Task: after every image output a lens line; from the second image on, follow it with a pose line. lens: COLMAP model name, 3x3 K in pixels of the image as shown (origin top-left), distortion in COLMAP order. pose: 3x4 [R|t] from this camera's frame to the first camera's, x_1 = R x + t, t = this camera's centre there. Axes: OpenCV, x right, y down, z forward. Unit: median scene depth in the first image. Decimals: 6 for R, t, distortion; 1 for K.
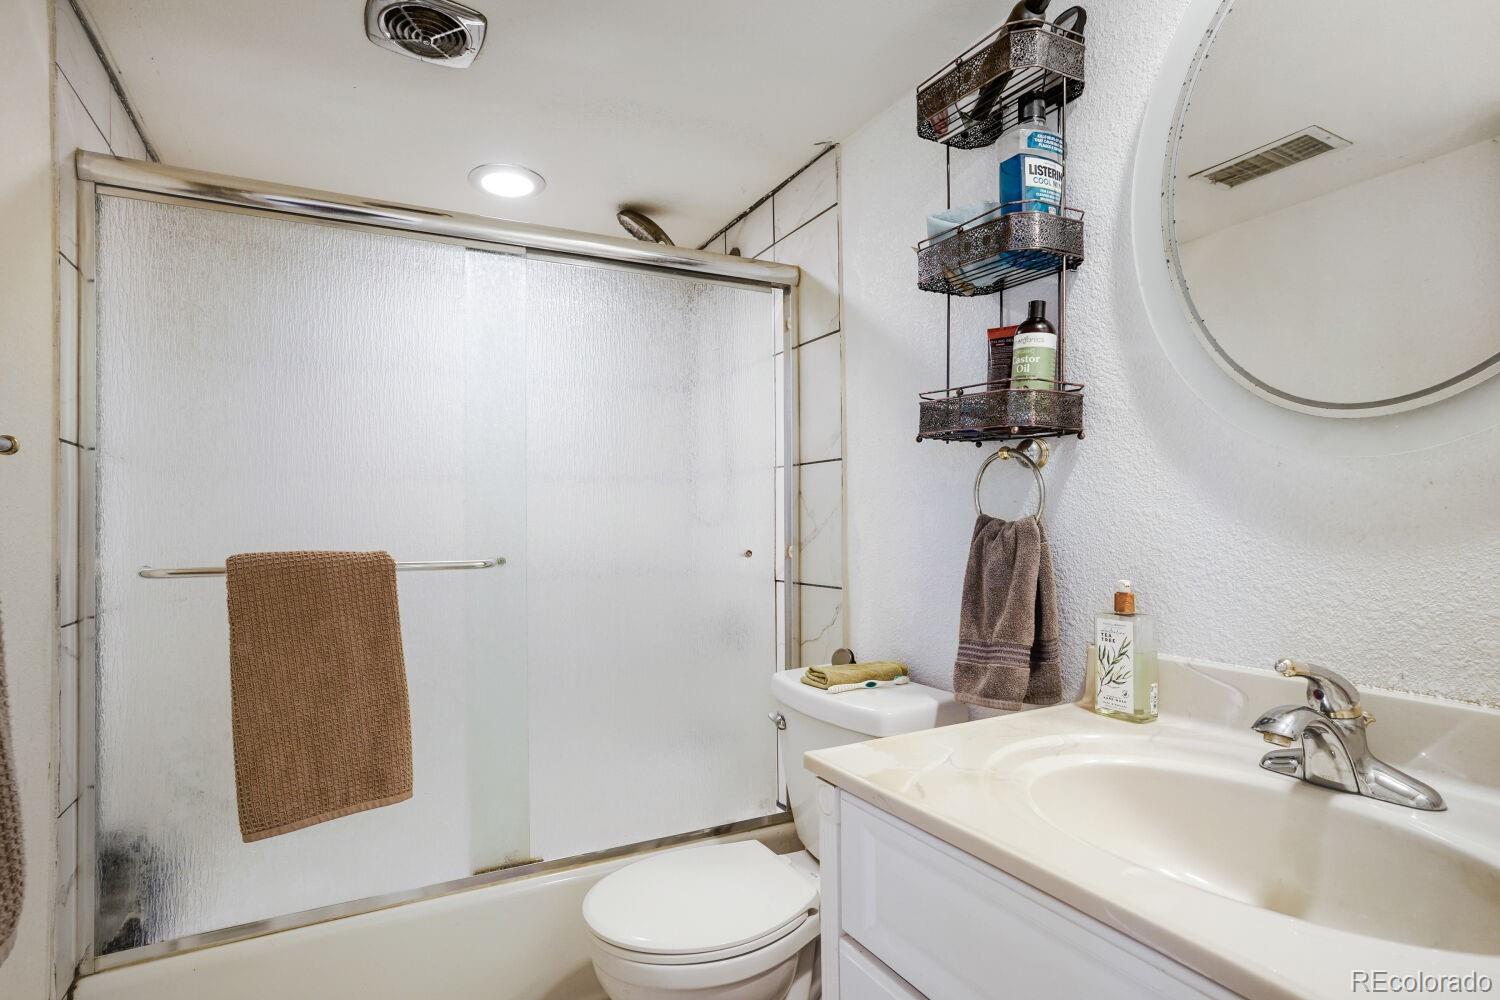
lens RADIAL K [[777.6, 0, 741.4], [0, 777.6, 504.0], [0, 0, 1]] dist [-0.058266, 0.038945]
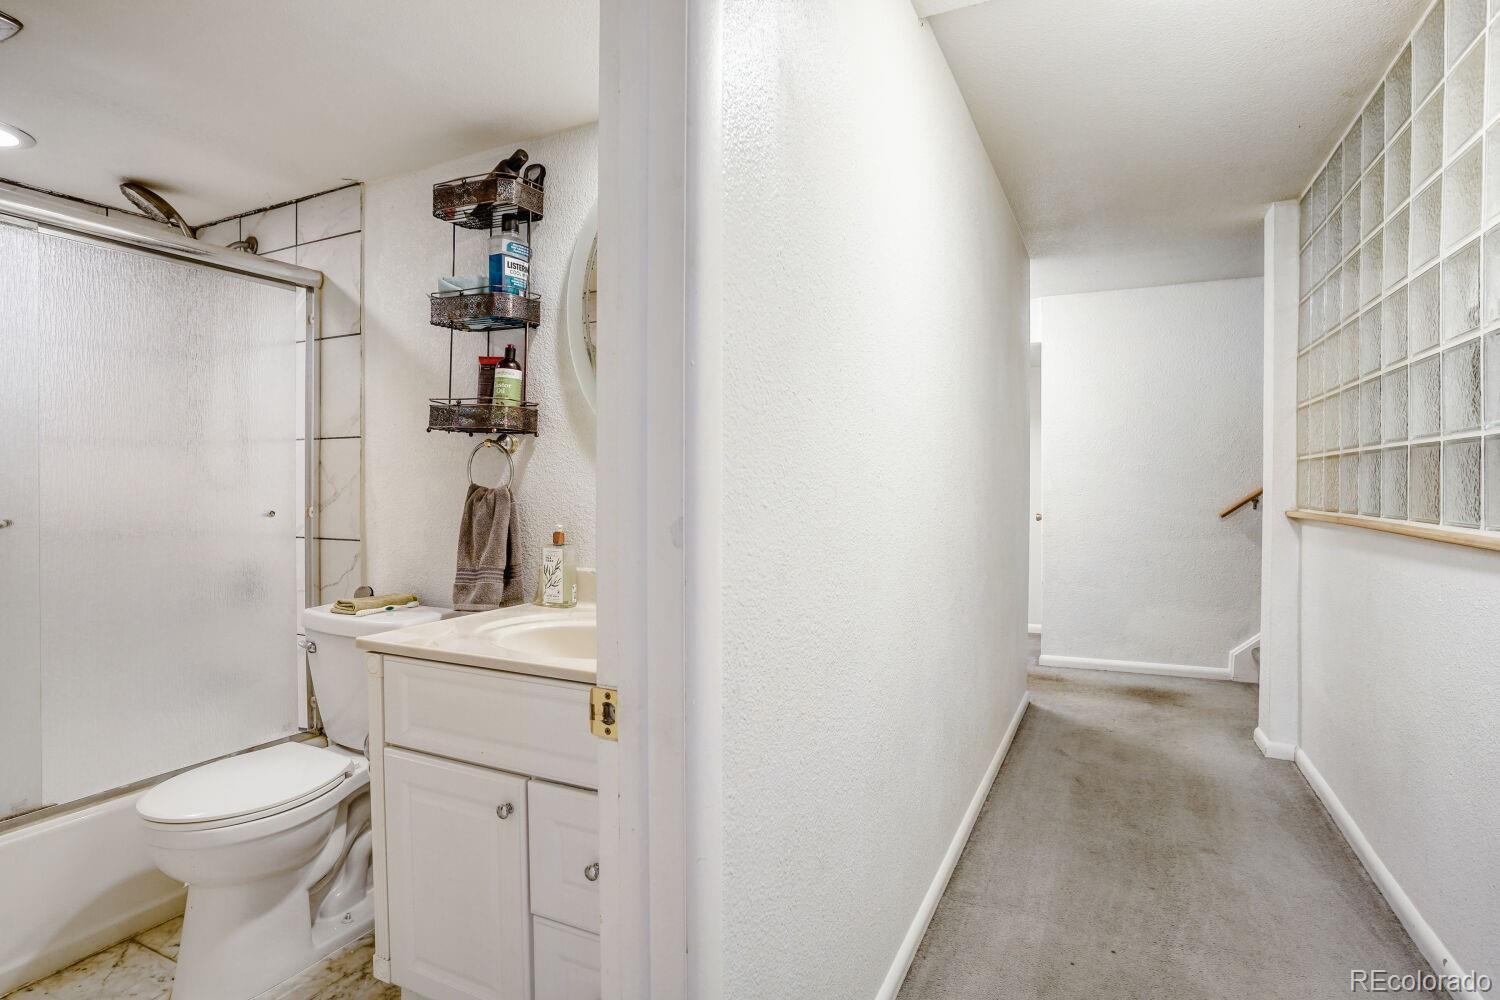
lens RADIAL K [[777.6, 0, 741.4], [0, 777.6, 504.0], [0, 0, 1]] dist [-0.058266, 0.038945]
pose [[0.805683, -0.004473, 0.592330, -0.158558], [-0.022870, 0.998991, 0.038651, -0.017296], [-0.591905, -0.044687, 0.804768, -0.522076]]
